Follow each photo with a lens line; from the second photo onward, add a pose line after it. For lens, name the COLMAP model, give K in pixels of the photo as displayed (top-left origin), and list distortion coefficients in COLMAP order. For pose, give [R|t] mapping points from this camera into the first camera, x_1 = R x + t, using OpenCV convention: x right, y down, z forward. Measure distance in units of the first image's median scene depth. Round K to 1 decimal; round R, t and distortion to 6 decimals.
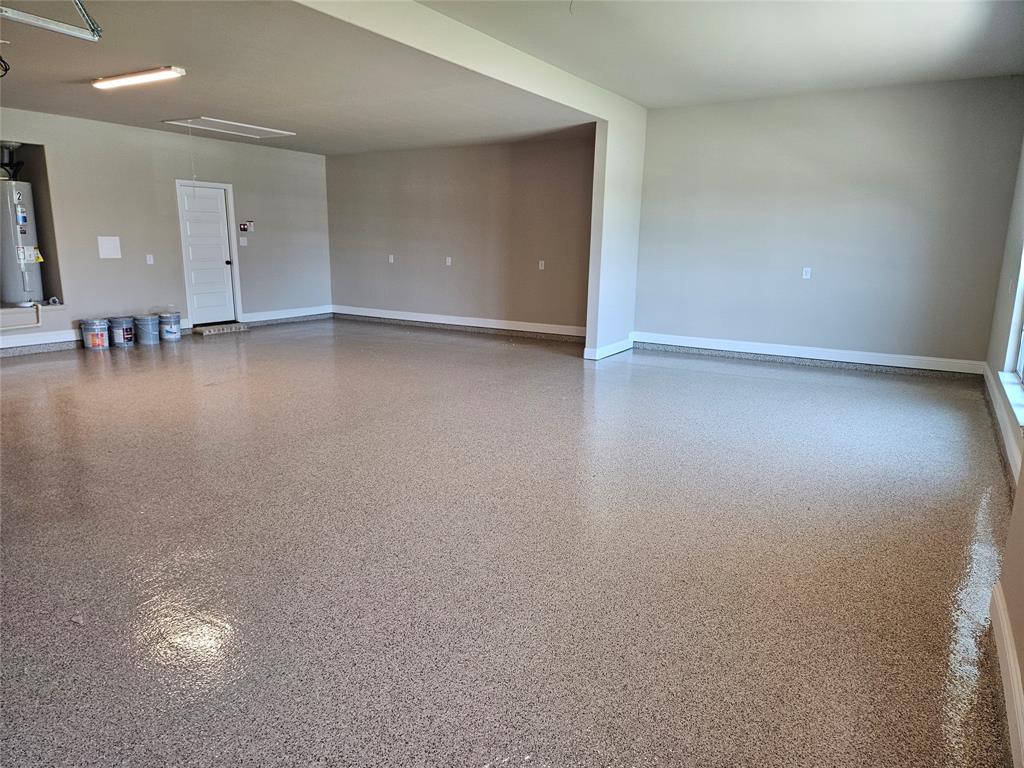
lens RADIAL K [[679.7, 0, 513.5], [0, 679.7, 392.3], [0, 0, 1]] dist [0.074992, -0.054696]
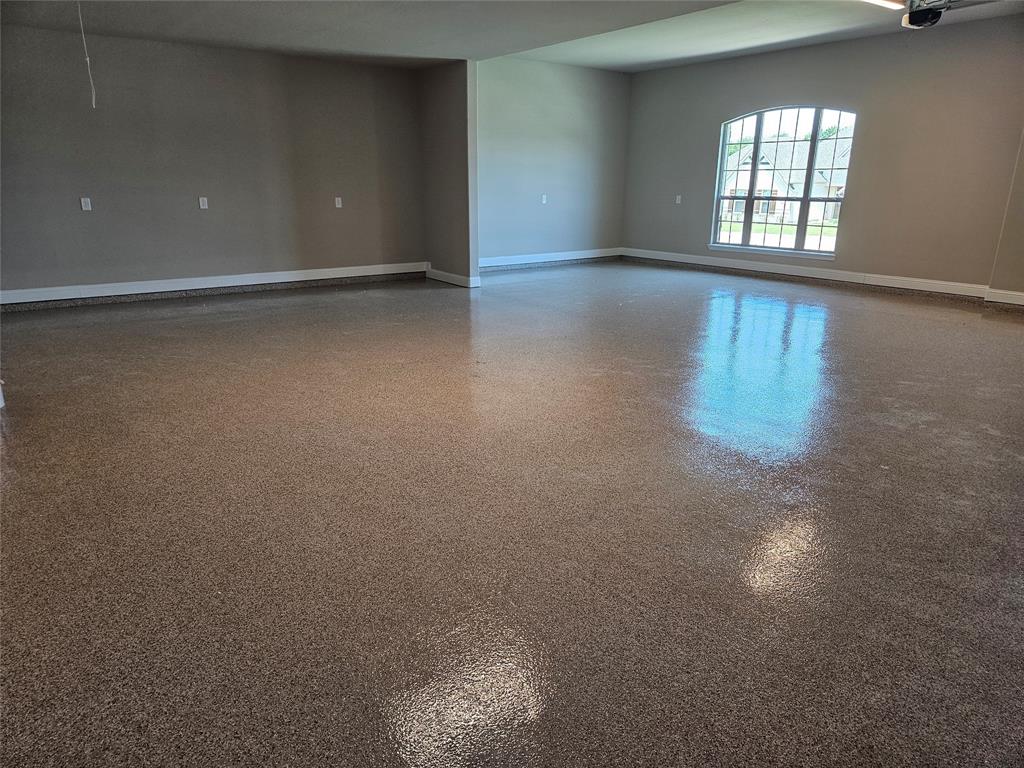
lens RADIAL K [[679.7, 0, 513.5], [0, 679.7, 392.3], [0, 0, 1]] dist [0.074992, -0.054696]
pose [[0.342243, -0.292271, 0.892999, -0.826102], [0.196185, 0.951672, 0.236286, -0.124290], [-0.918902, 0.094326, 0.383042, 0.489466]]
